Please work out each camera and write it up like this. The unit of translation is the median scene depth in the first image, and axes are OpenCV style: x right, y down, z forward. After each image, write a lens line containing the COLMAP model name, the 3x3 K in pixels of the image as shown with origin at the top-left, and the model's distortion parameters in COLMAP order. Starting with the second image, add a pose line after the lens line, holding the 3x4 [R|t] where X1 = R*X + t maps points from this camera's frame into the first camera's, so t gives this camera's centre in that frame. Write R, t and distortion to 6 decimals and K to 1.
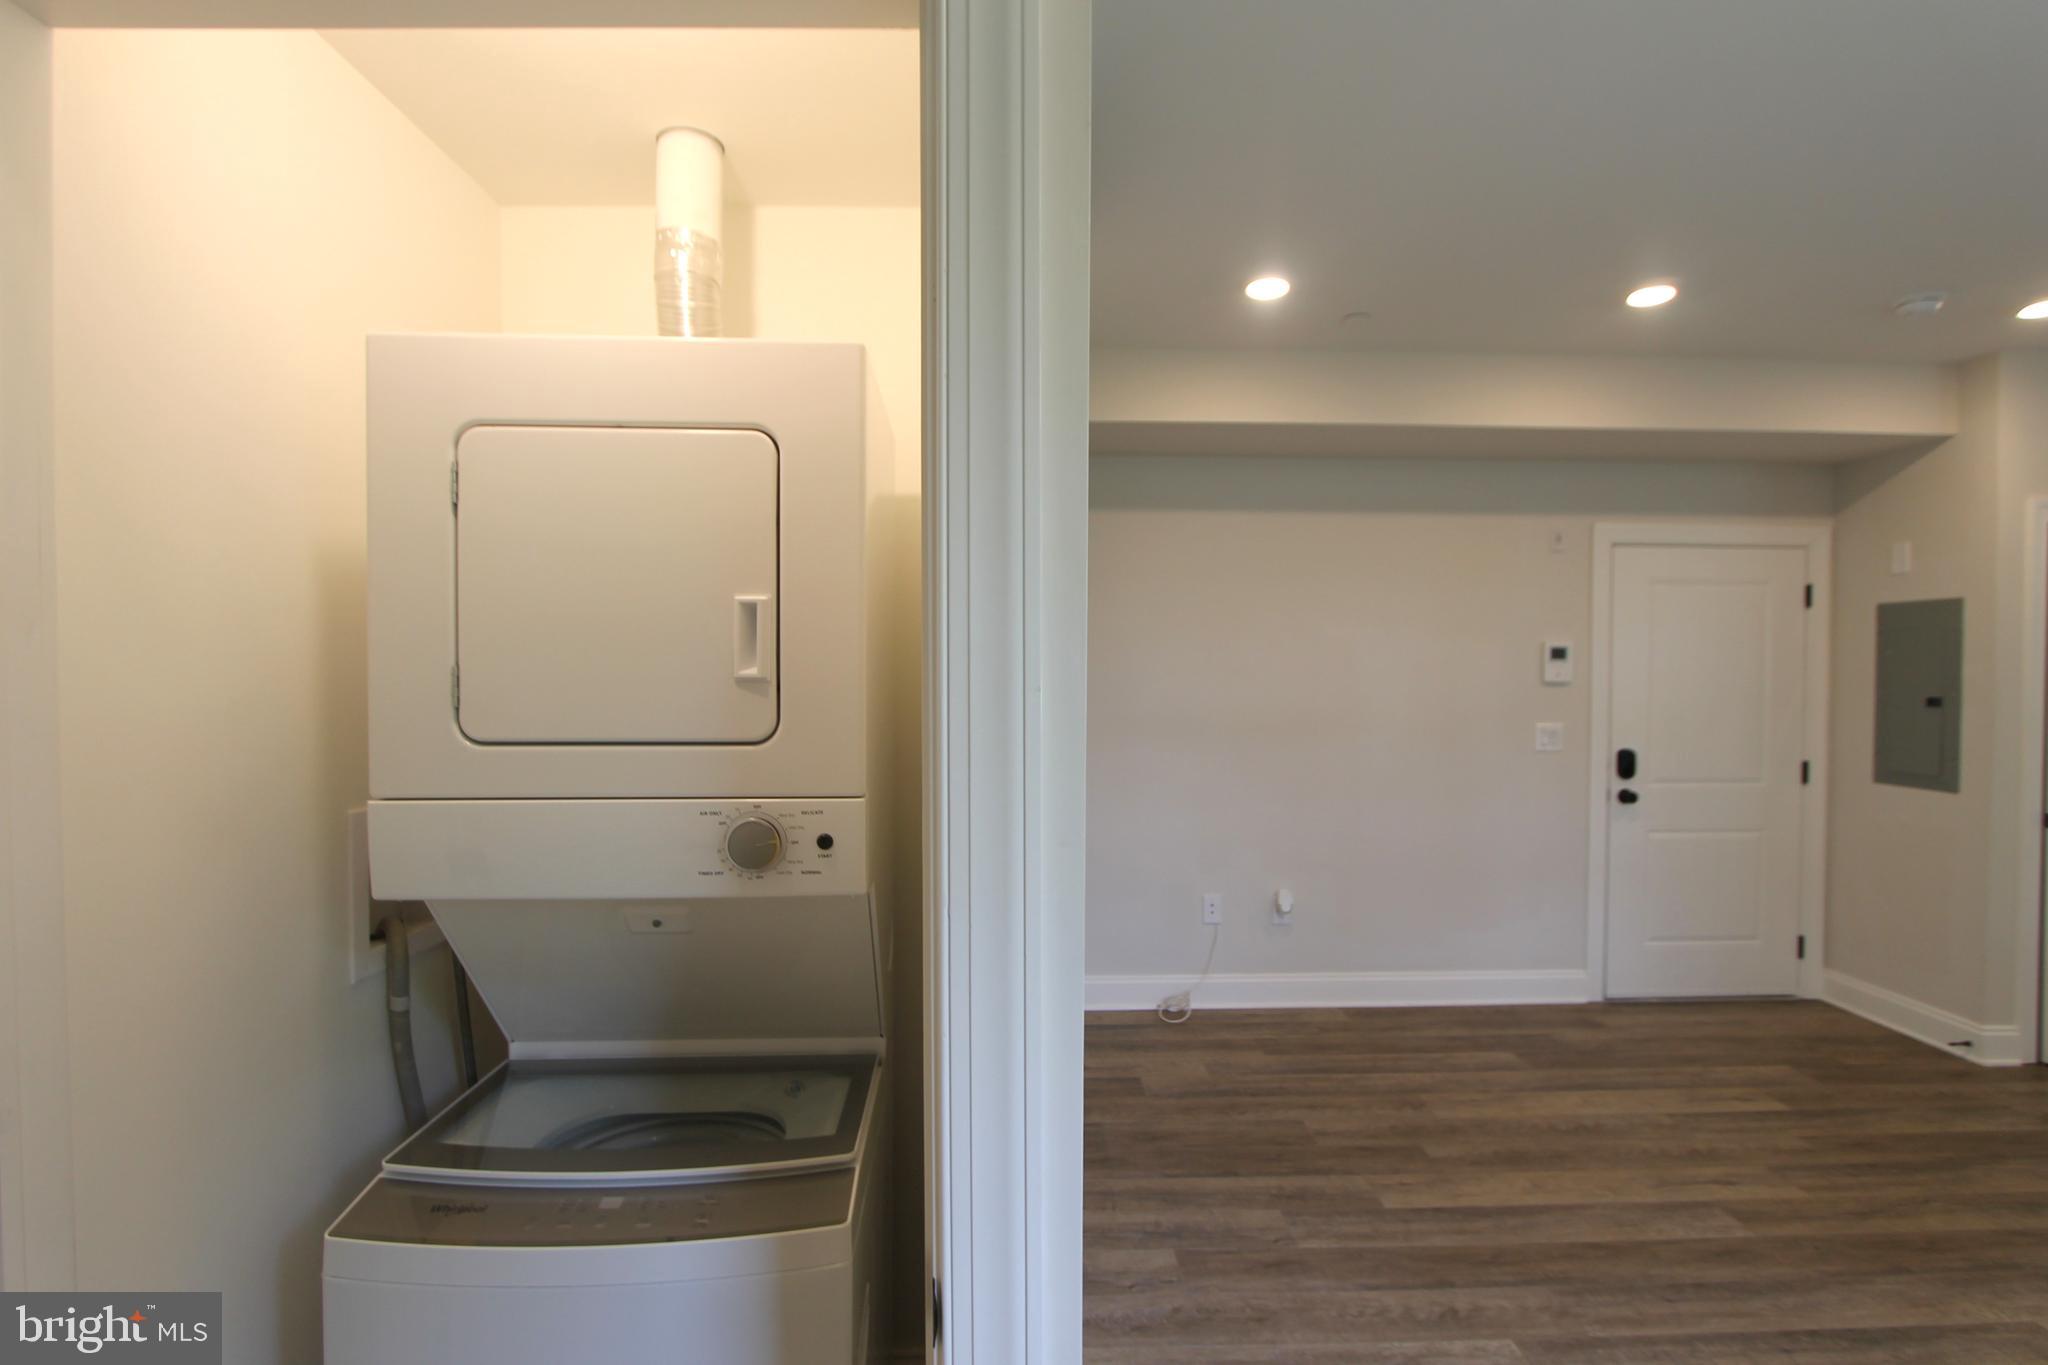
lens RADIAL K [[985.8, 0, 1029.1], [0, 985.8, 688.6], [0, 0, 1]] dist [-0.016853, 0.001839]
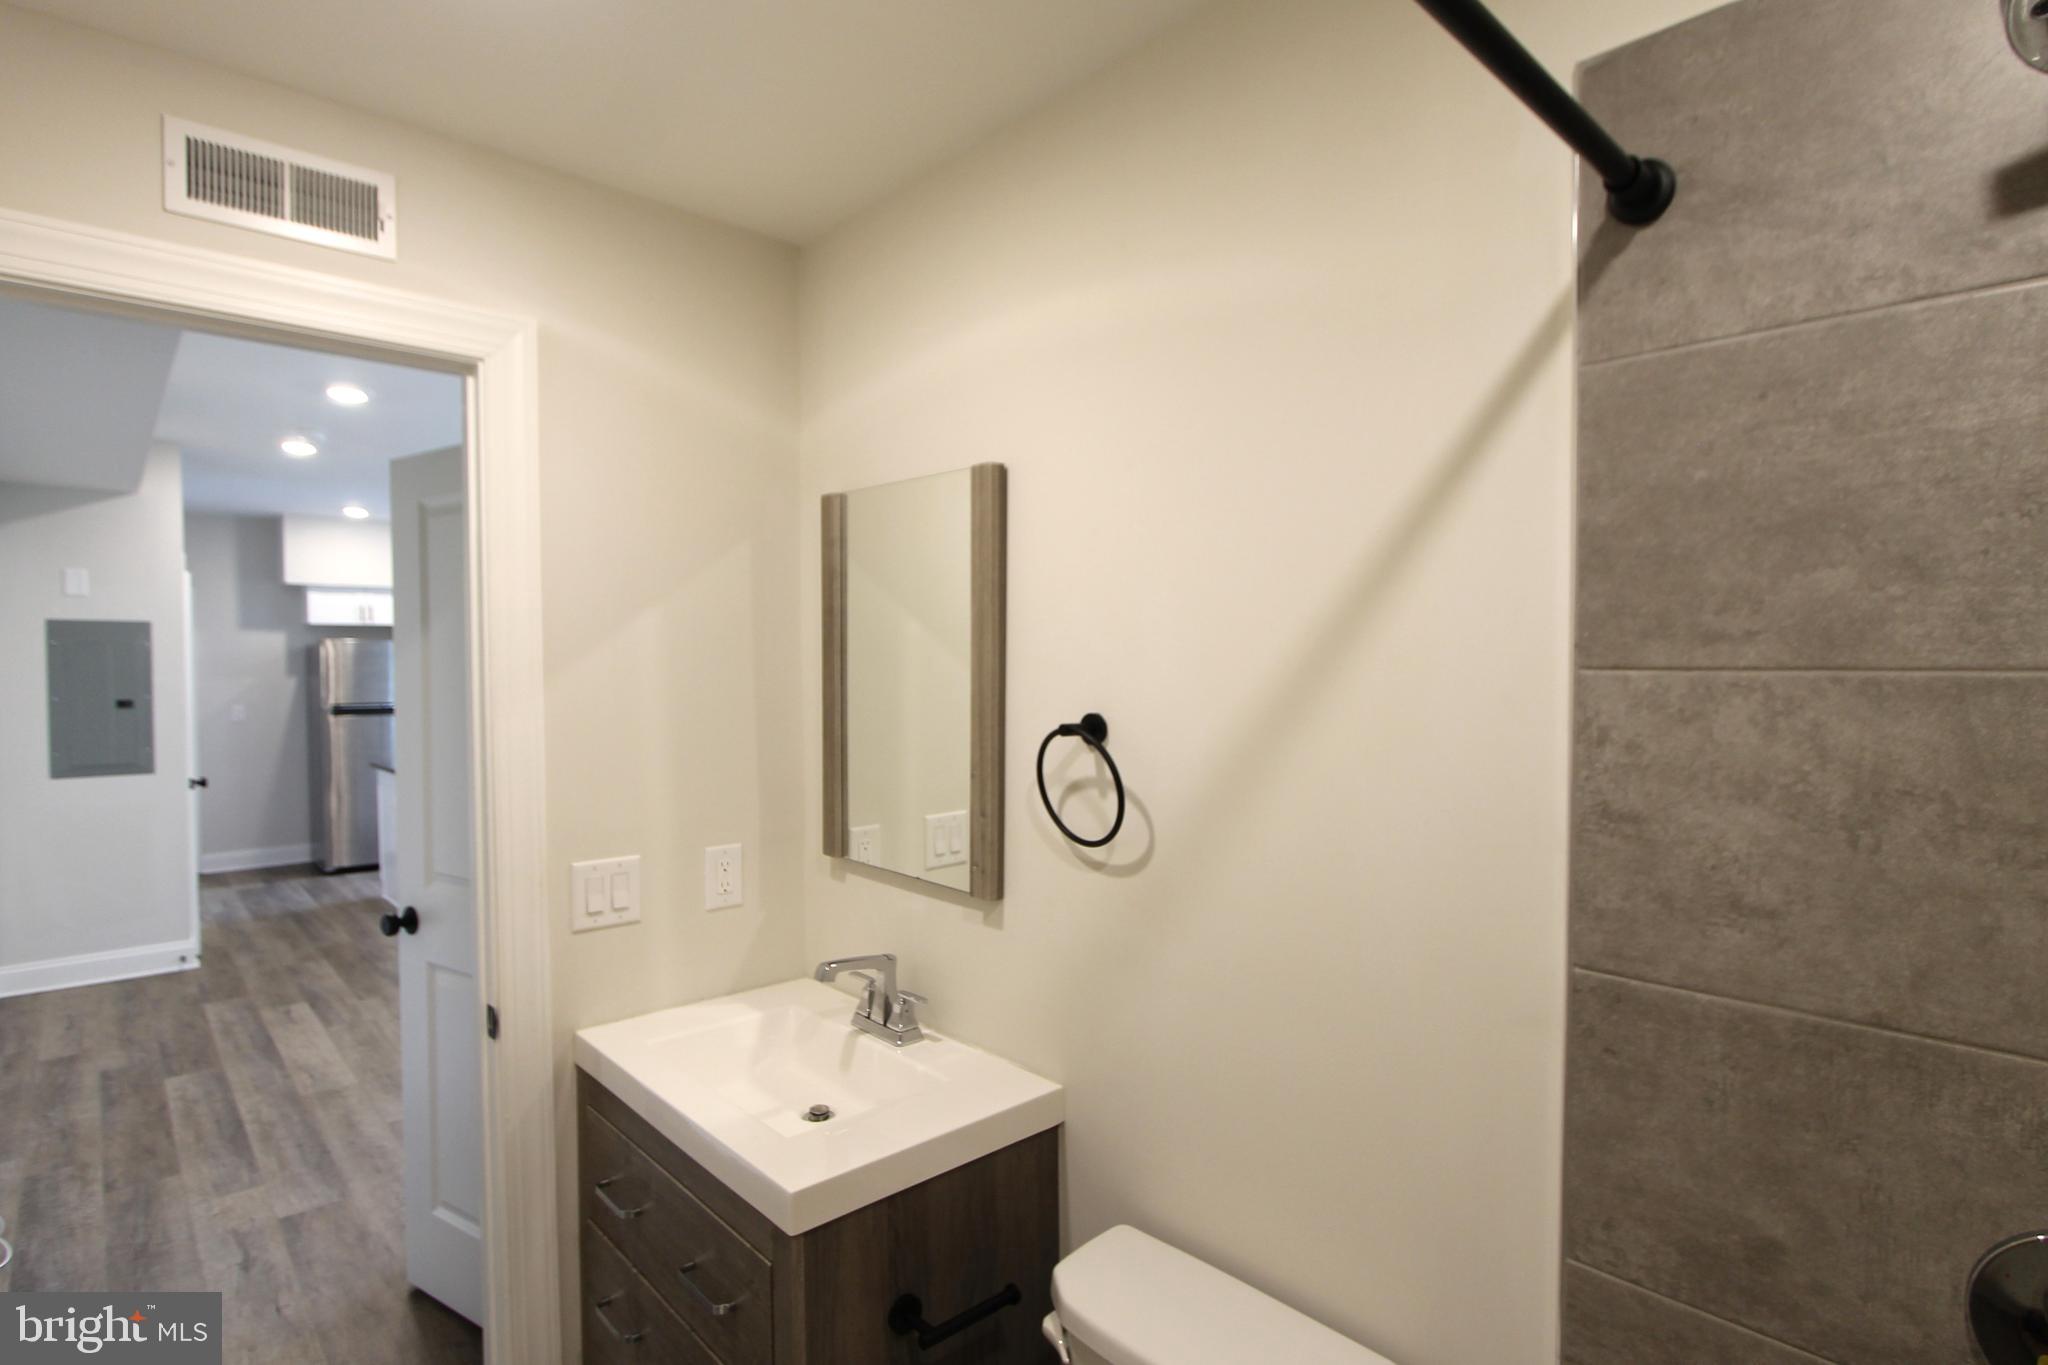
lens RADIAL K [[1029.3, 0, 1024.8], [0, 1029.3, 686.1], [0, 0, 1]] dist [-0.014384, 0.001658]
pose [[-0.656767, -0.016104, 0.753922, -0.854605], [0.016103, 0.999244, 0.035372, -0.038558], [-0.753922, 0.035371, -0.656011, 1.055246]]
